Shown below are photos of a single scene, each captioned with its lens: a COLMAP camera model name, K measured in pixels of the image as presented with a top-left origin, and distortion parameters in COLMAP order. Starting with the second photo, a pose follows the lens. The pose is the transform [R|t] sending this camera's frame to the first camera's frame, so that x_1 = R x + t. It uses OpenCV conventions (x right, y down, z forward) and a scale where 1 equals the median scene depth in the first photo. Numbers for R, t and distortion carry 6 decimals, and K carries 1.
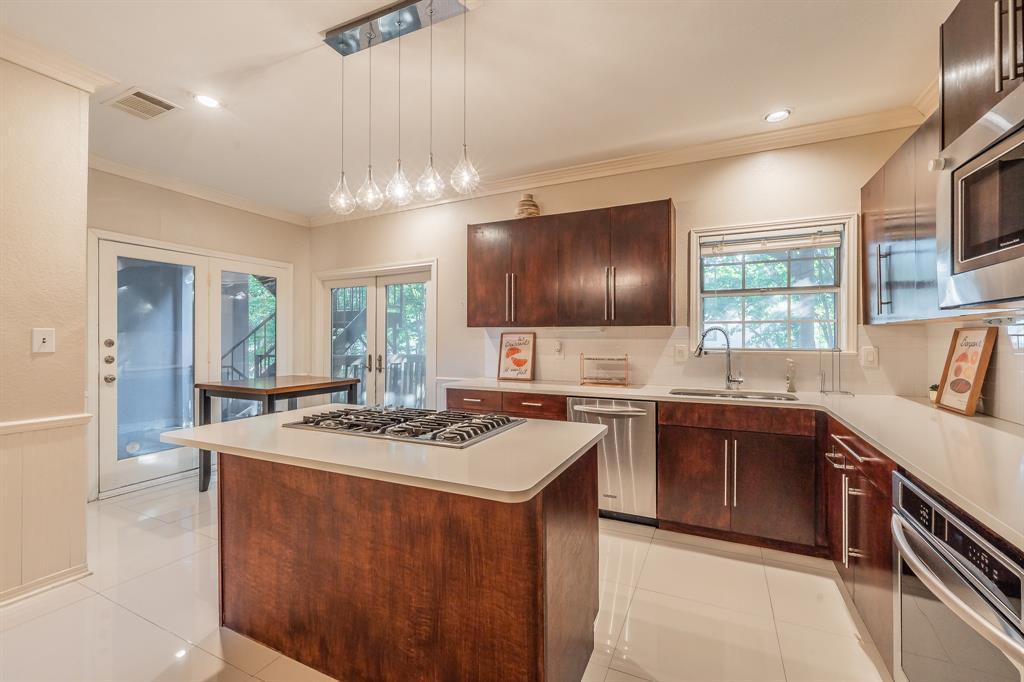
lens RADIAL K [[415.1, 0, 515.2], [0, 415.1, 337.2], [0, 0, 1]] dist [0.000012, 0.000022]
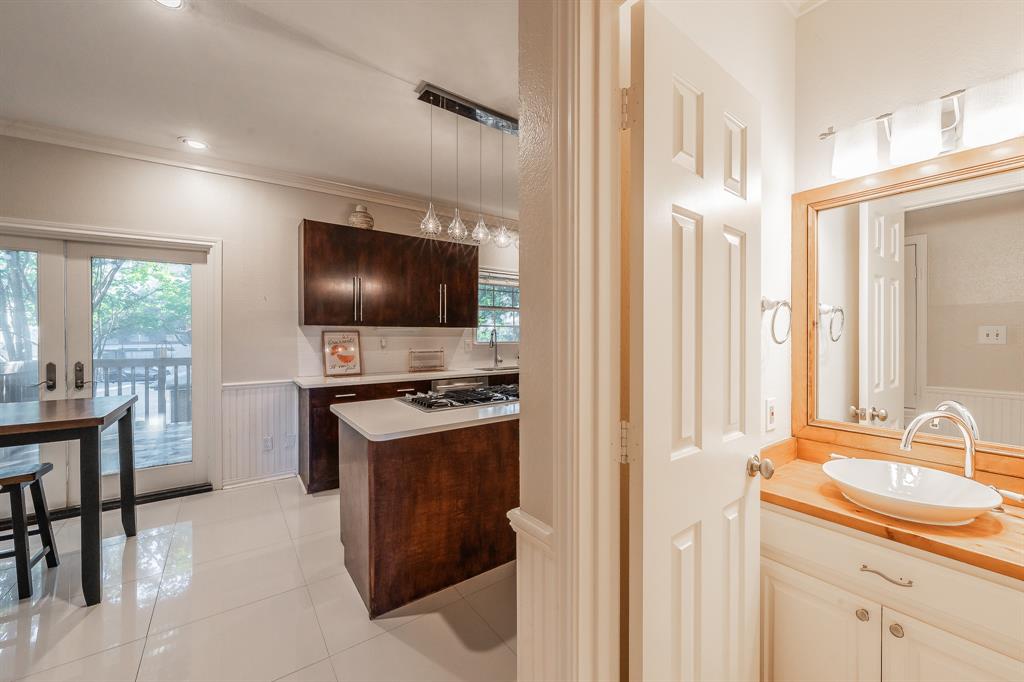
lens RADIAL K [[409.6, 0, 519.2], [0, 409.6, 335.2], [0, 0, 1]] dist [0.001711, 0.000277]
pose [[0.482894, -0.001307, 0.875678, -0.850354], [-0.002673, 0.999992, 0.002966, -0.005191], [-0.875674, -0.003773, 0.482887, 0.119275]]
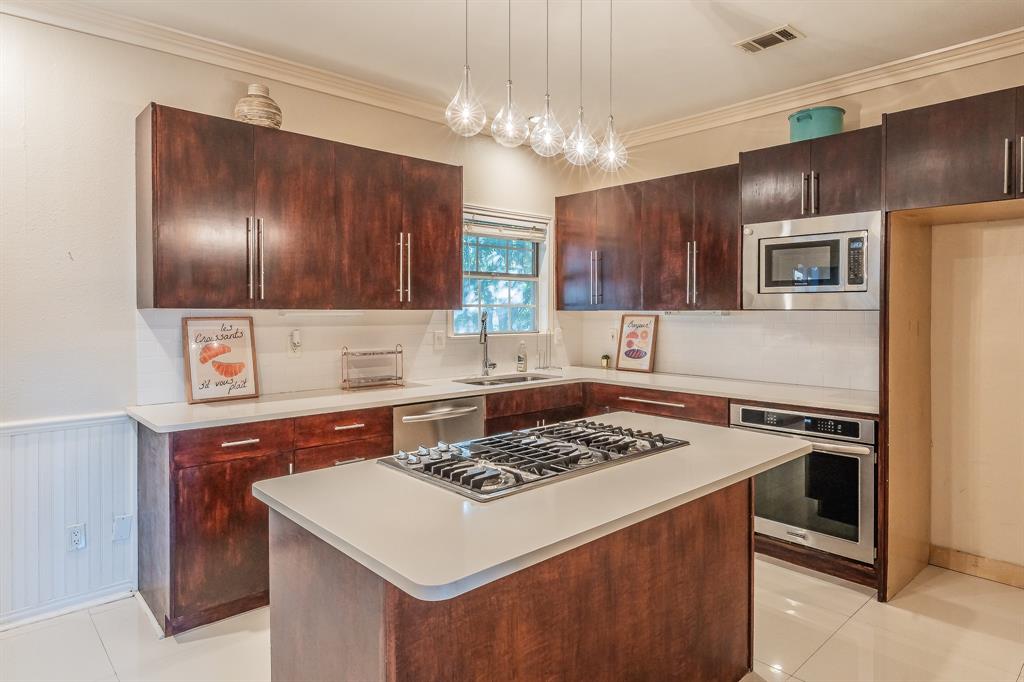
lens RADIAL K [[619.2, 0, 516.9], [0, 619.2, 314.7], [0, 0, 1]] dist [0.003153, -0.000214]
pose [[0.375982, -0.006986, 0.926600, -0.771943], [-0.002687, 0.999959, 0.008629, -0.028014], [-0.926623, -0.005735, 0.375948, 0.372930]]
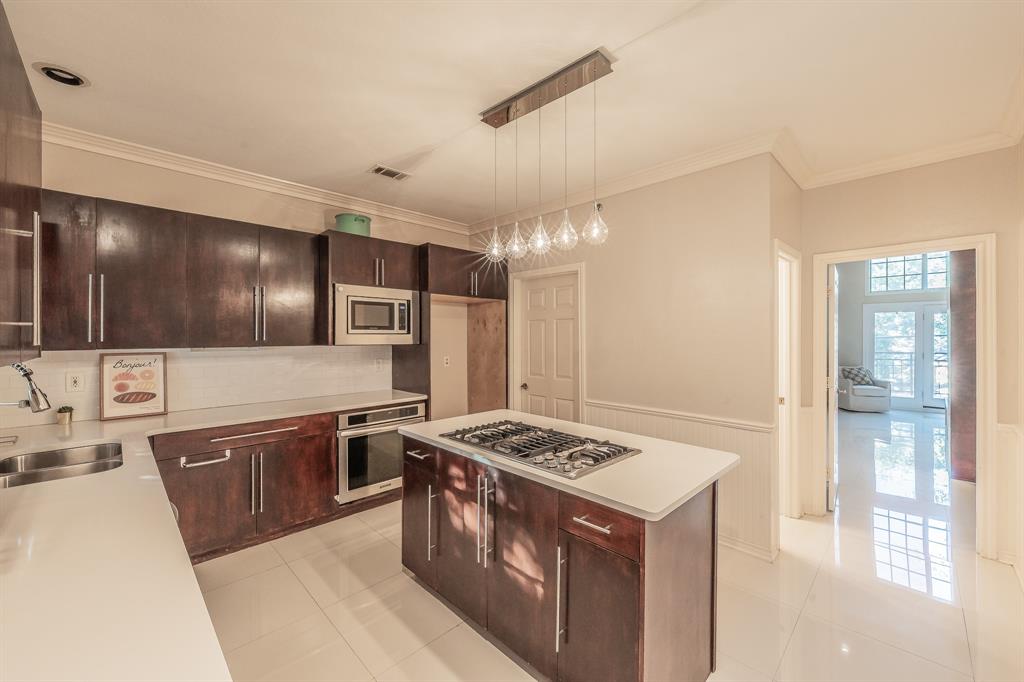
lens RADIAL K [[409.6, 0, 519.2], [0, 409.6, 335.2], [0, 0, 1]] dist [0.001711, 0.000277]
pose [[-0.946301, 0.002410, 0.323277, -0.337975], [0.001588, 0.999995, -0.002805, -0.050166], [-0.323282, -0.002141, -0.946300, 1.230534]]
